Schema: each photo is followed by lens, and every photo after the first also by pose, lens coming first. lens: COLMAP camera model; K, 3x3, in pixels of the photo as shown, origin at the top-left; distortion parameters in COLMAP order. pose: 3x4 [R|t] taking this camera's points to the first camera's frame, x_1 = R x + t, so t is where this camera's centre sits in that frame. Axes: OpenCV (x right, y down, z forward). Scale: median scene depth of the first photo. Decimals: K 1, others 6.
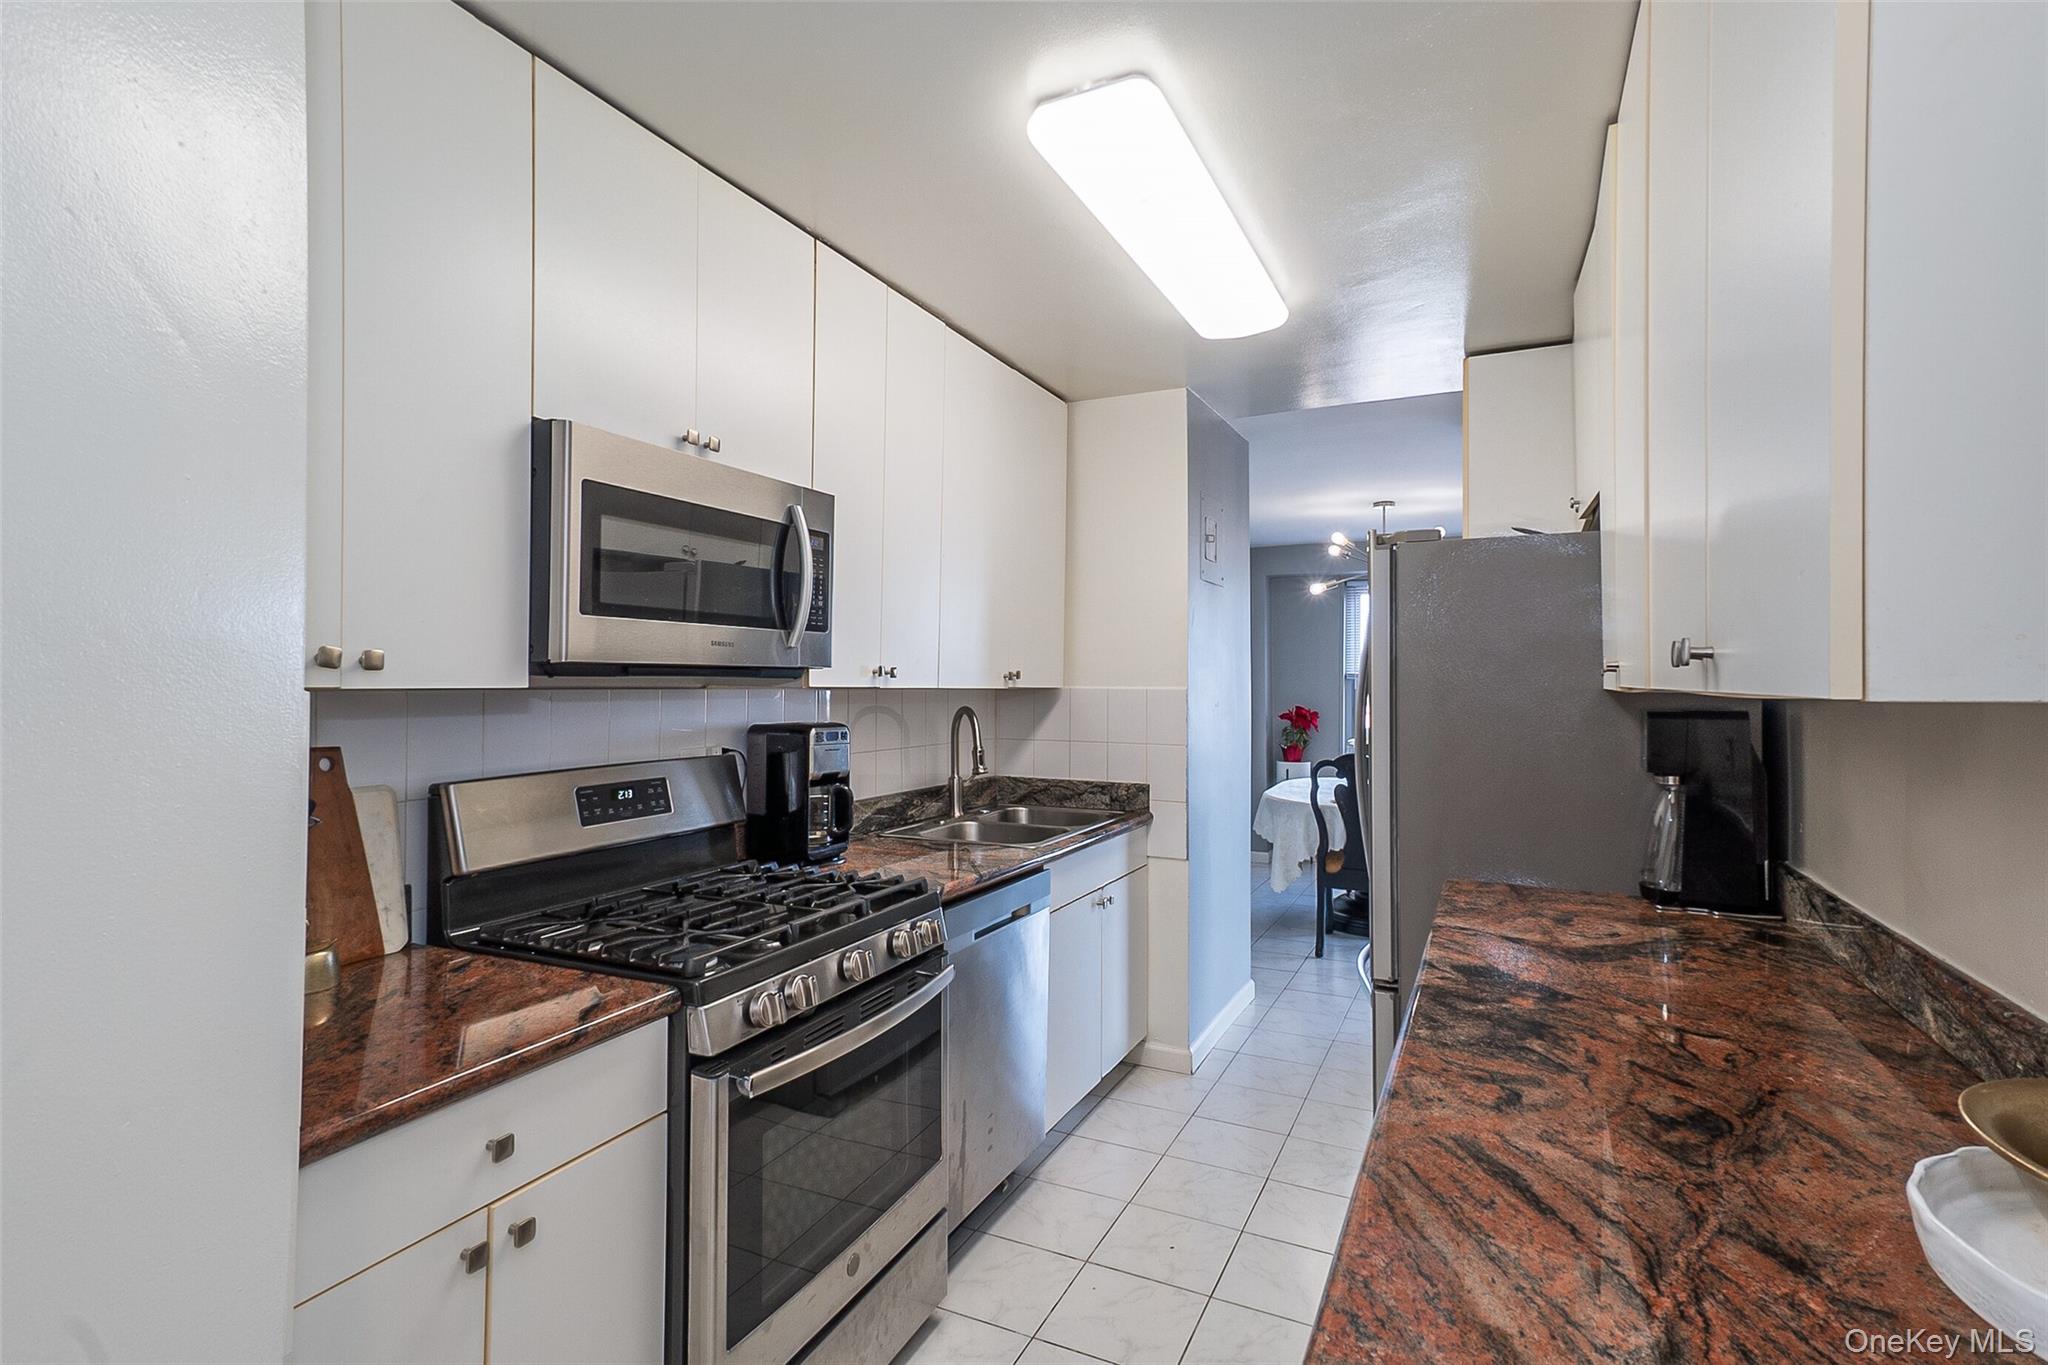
lens RADIAL K [[1021.1, 0, 1024.2], [0, 1021.1, 677.4], [0, 0, 1]] dist [0.021559, 0.000860]
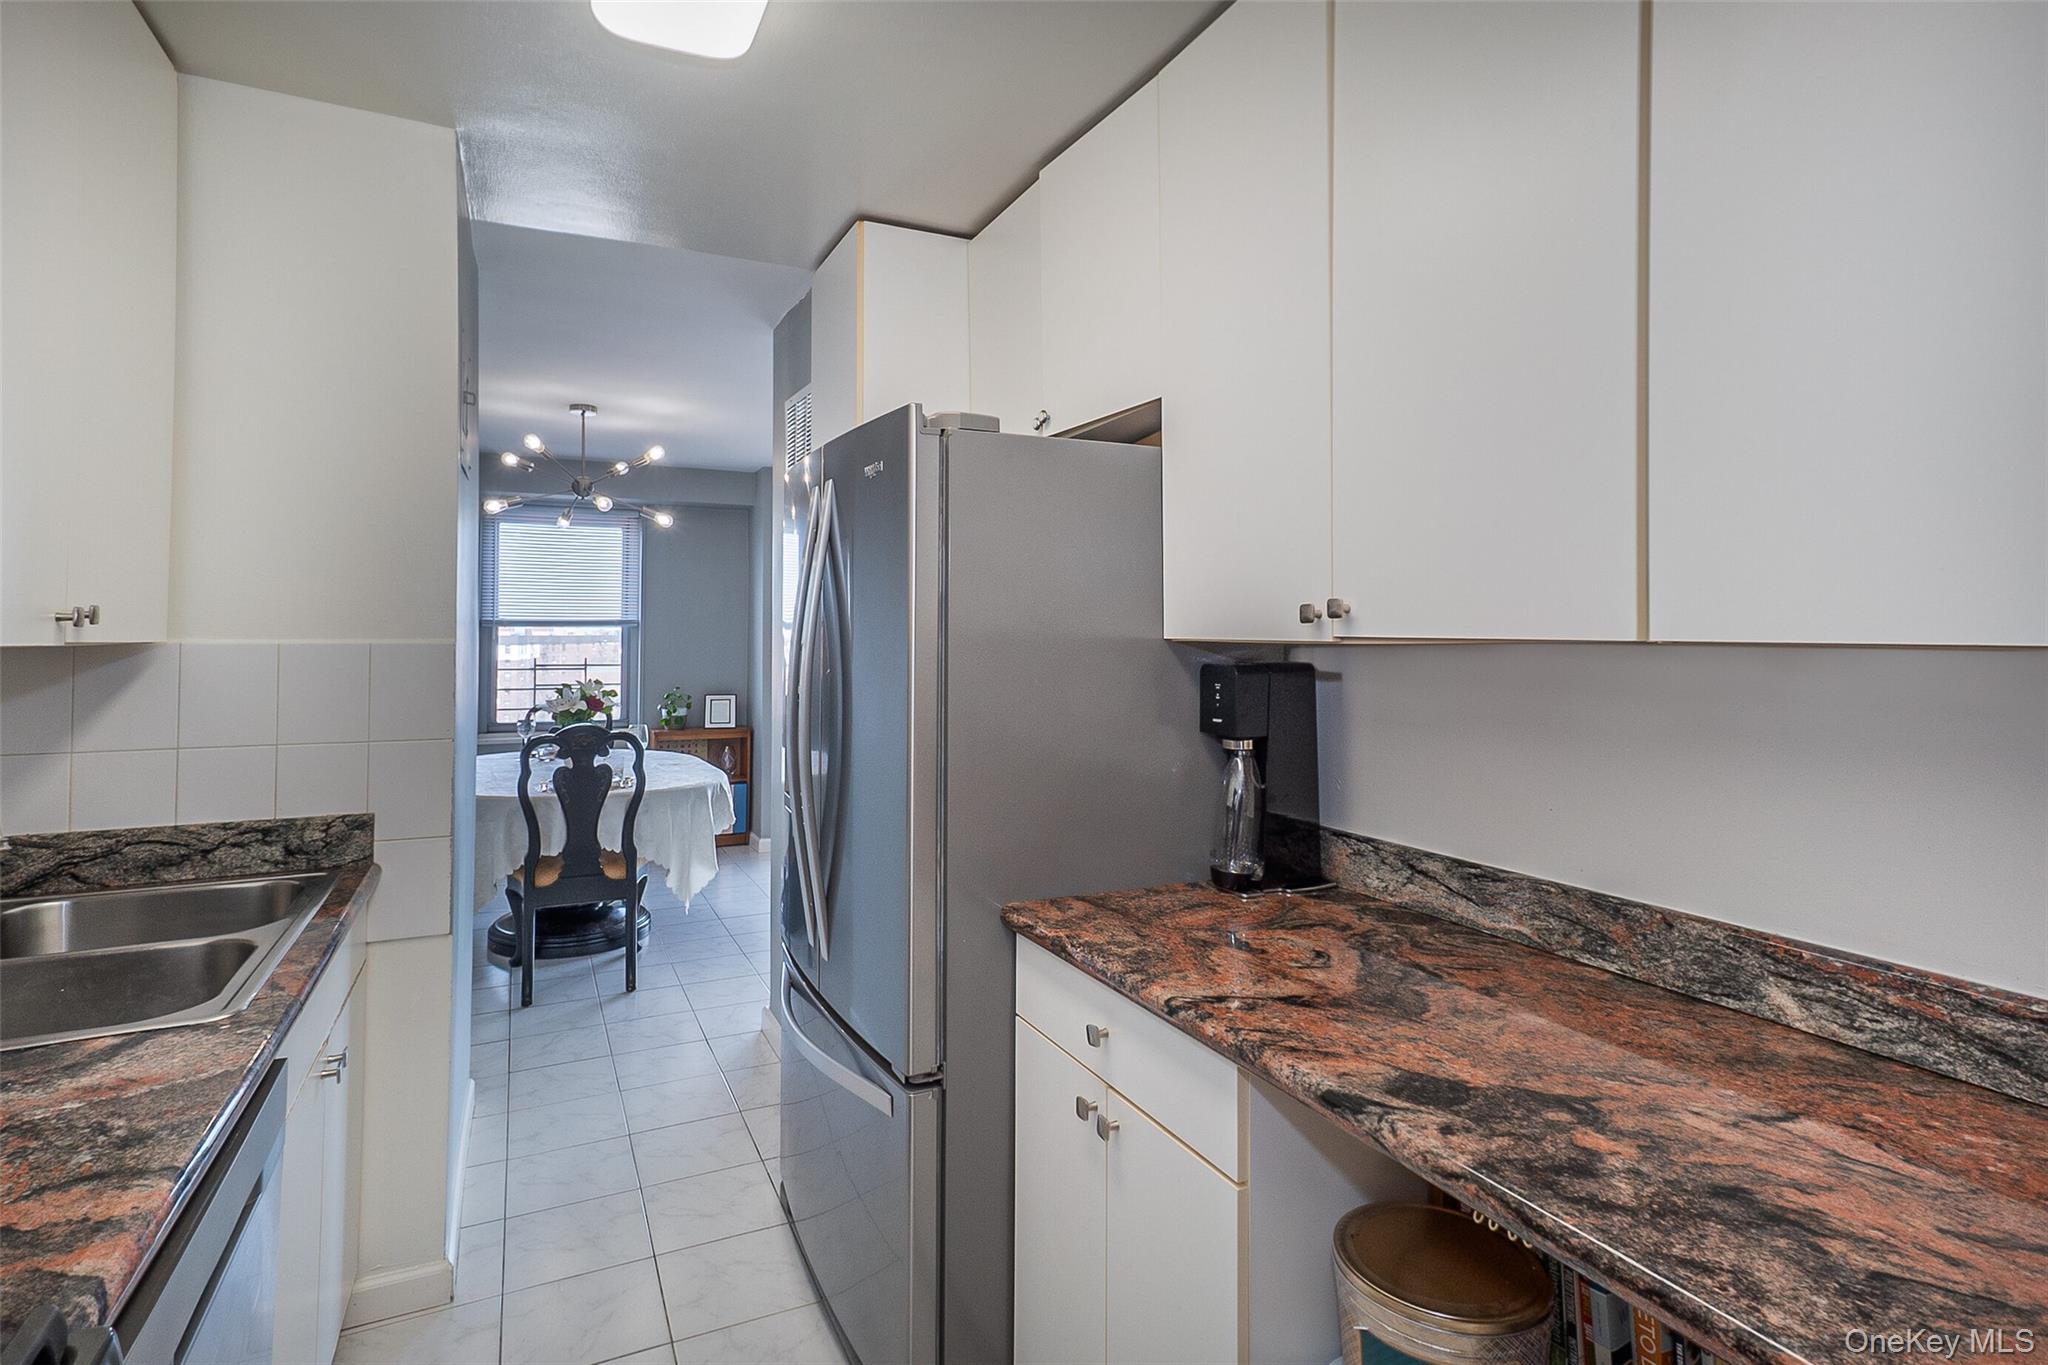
lens RADIAL K [[1021.1, 0, 1012.3], [0, 1021.1, 620.1], [0, 0, 1]] dist [0.021559, 0.000860]
pose [[0.626710, 0.007680, 0.779215, -0.108454], [-0.004018, 0.999970, -0.006624, 0.001225], [-0.779242, 0.001020, 0.626722, 0.409929]]
